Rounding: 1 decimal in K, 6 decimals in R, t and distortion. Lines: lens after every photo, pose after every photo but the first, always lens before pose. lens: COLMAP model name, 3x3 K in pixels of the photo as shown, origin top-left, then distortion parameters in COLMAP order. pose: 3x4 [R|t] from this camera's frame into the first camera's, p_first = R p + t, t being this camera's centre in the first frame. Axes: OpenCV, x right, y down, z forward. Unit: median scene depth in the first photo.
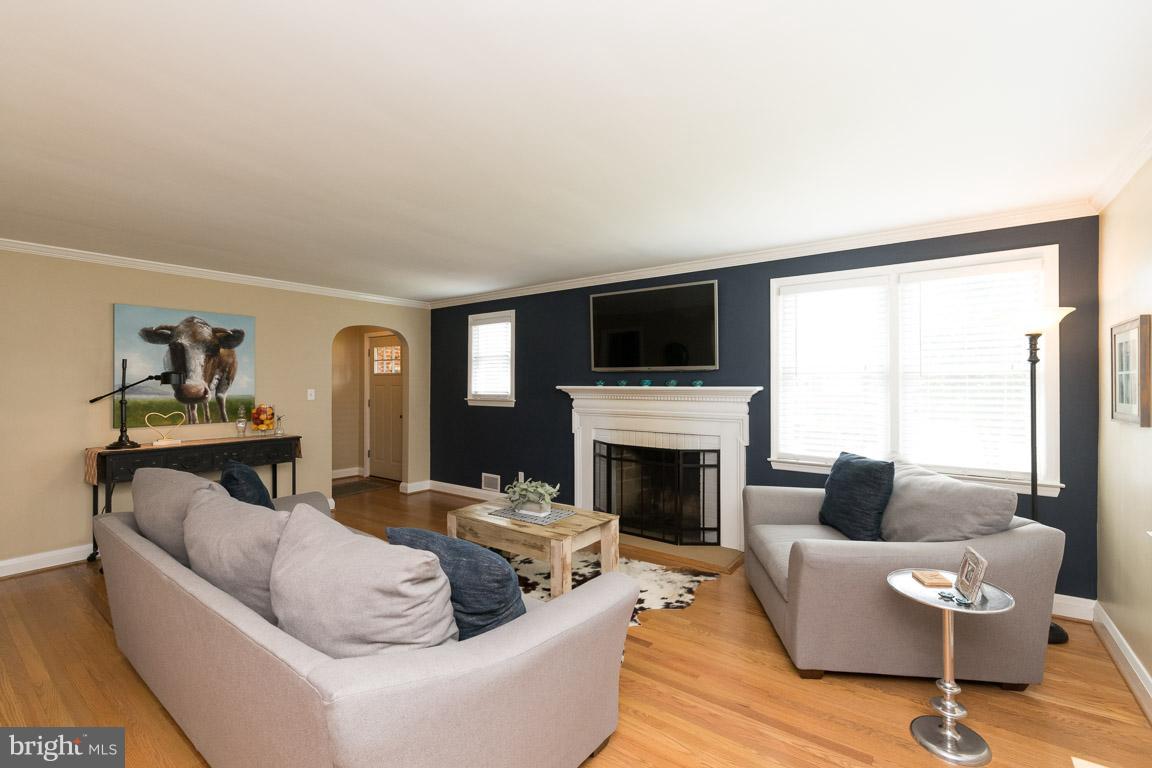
lens RADIAL K [[492.2, 0, 578.0], [0, 492.2, 385.3], [0, 0, 1]] dist [-0.015548, 0.000022]
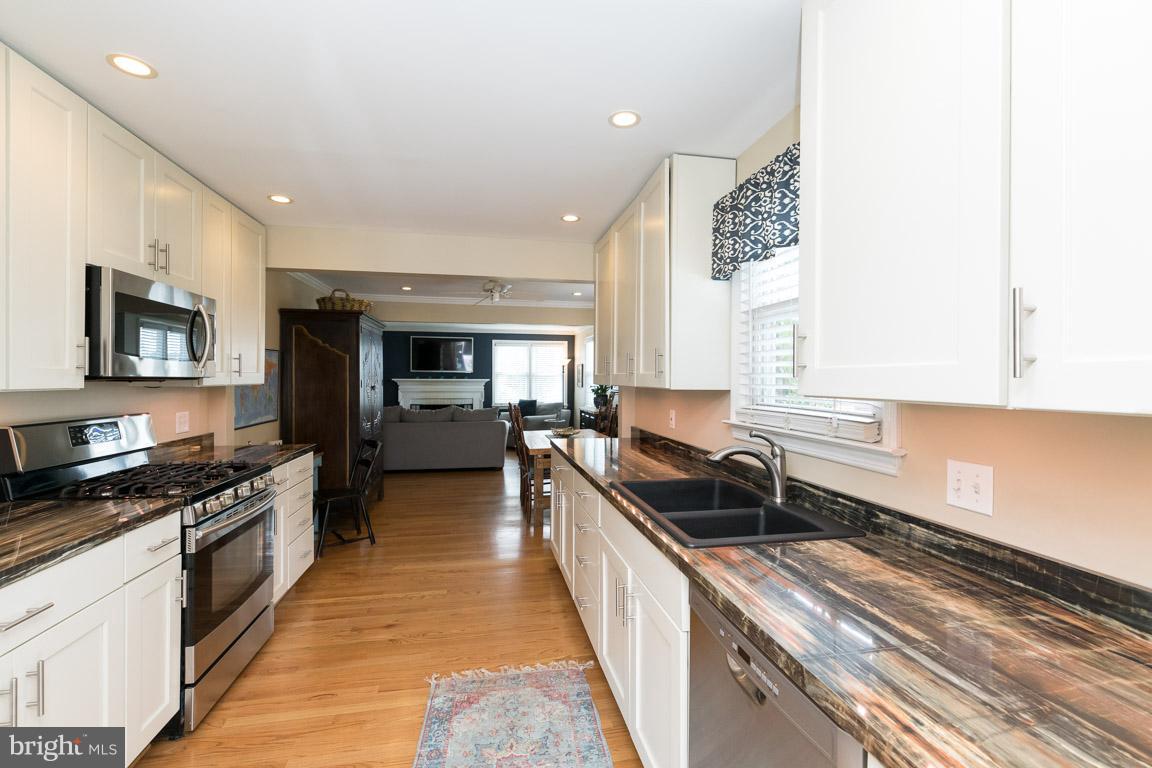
lens RADIAL K [[492.2, 0, 576.5], [0, 492.2, 378.8], [0, 0, 1]] dist [-0.015548, 0.000022]
pose [[0.677502, 0.002431, 0.735517, -1.540336], [-0.003201, 0.999995, -0.000356, 0.000046], [-0.735514, -0.002113, 0.677507, -1.429066]]
